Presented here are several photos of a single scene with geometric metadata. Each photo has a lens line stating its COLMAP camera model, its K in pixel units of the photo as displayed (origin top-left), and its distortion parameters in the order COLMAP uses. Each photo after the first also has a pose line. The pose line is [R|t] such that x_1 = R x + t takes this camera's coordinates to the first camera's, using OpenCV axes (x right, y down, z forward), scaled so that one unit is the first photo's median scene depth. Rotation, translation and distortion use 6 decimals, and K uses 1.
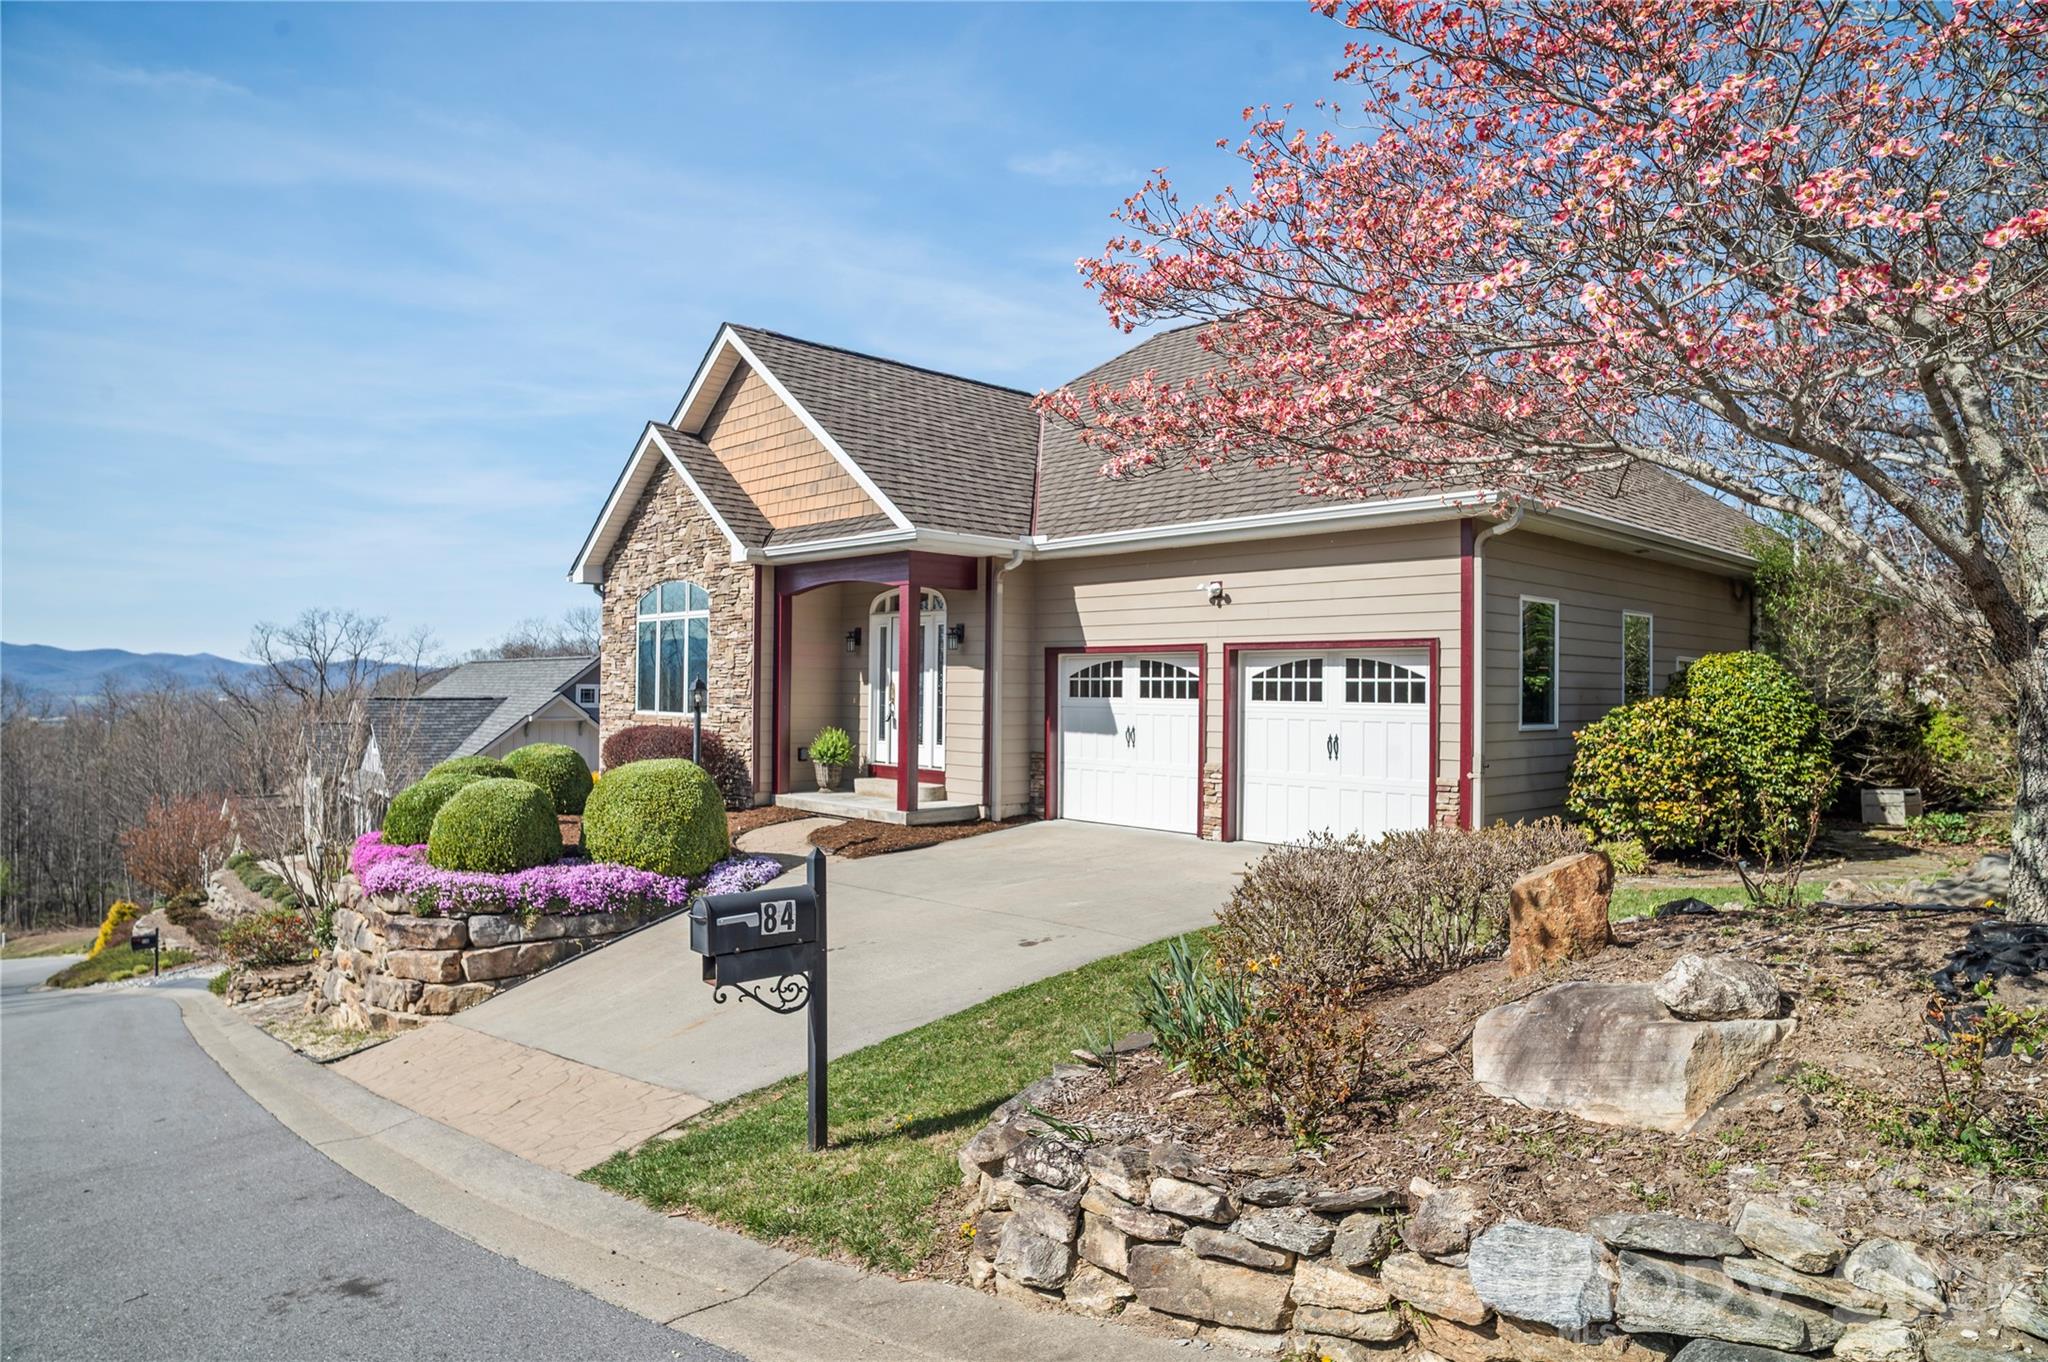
lens RADIAL K [[1222.5, 0, 979.9], [0, 1222.5, 676.1], [0, 0, 1]] dist [-0.000447, -0.000148]
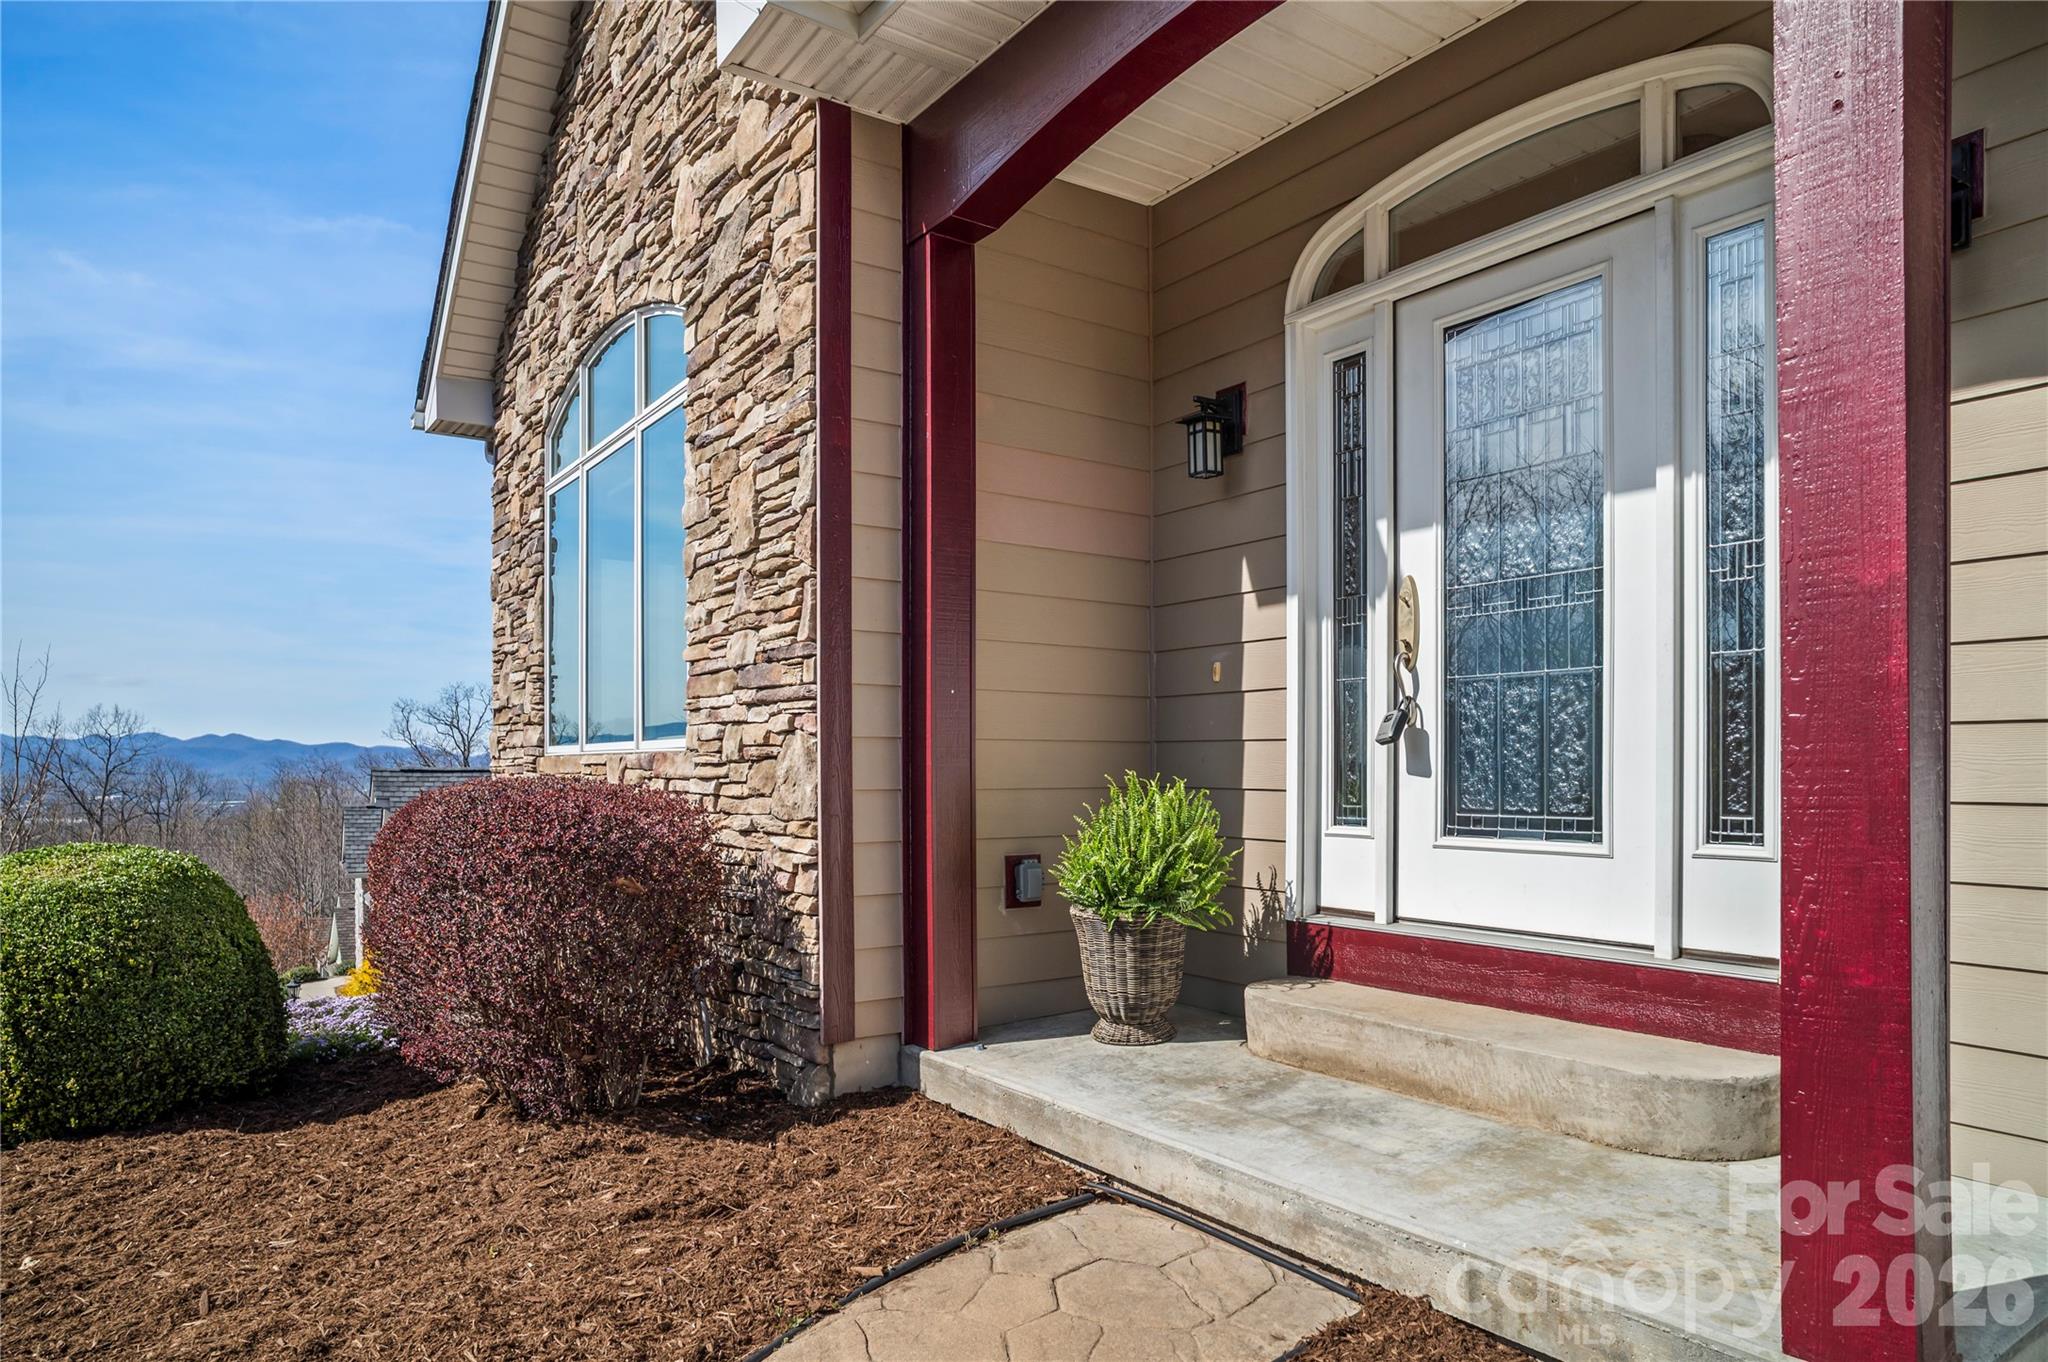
lens RADIAL K [[1259.9, 0, 1021.5], [0, 1259.9, 766.3], [0, 0, 1]] dist [-0.032958, 0.000346]
pose [[0.992544, -0.015062, -0.120954, -0.124922], [0.015900, 0.999856, 0.005960, 0.042170], [0.120846, -0.007839, 0.992640, 0.813402]]
